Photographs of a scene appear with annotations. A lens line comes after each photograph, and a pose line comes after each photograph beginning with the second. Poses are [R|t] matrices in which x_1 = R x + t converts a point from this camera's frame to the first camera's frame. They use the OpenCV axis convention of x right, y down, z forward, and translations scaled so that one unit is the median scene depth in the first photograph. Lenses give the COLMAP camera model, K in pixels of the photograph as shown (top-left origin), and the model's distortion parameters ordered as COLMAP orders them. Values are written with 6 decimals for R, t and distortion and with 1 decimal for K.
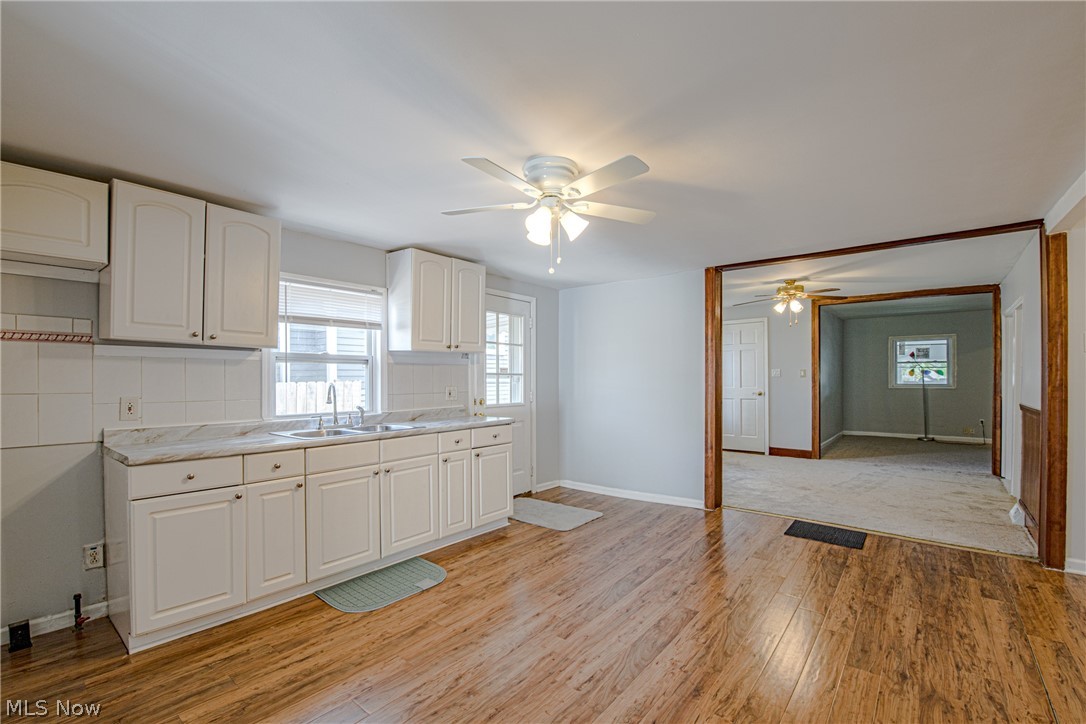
lens RADIAL K [[491.4, 0, 550.1], [0, 491.4, 384.3], [0, 0, 1]] dist [-0.004030, -0.001041]
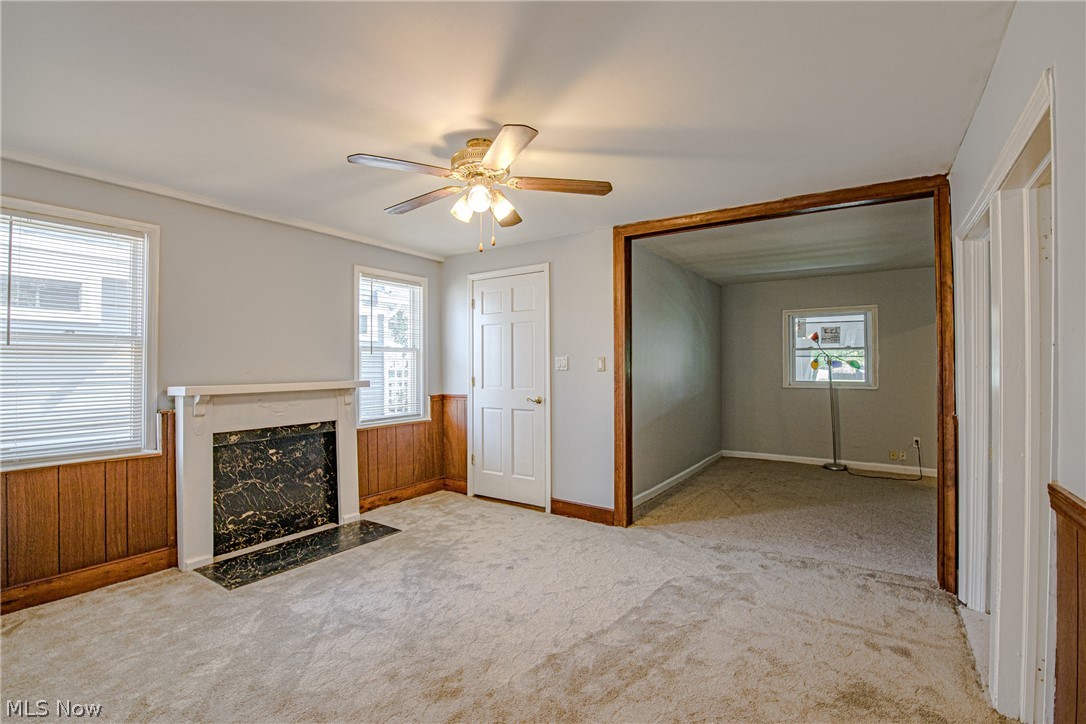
lens RADIAL K [[491.4, 0, 544.3], [0, 491.4, 362.5], [0, 0, 1]] dist [-0.004030, -0.001041]
pose [[0.997253, 0.005506, 0.073863, 0.397071], [-0.003764, 0.999712, -0.023710, -0.011201], [-0.073972, 0.023367, 0.996987, 0.449237]]
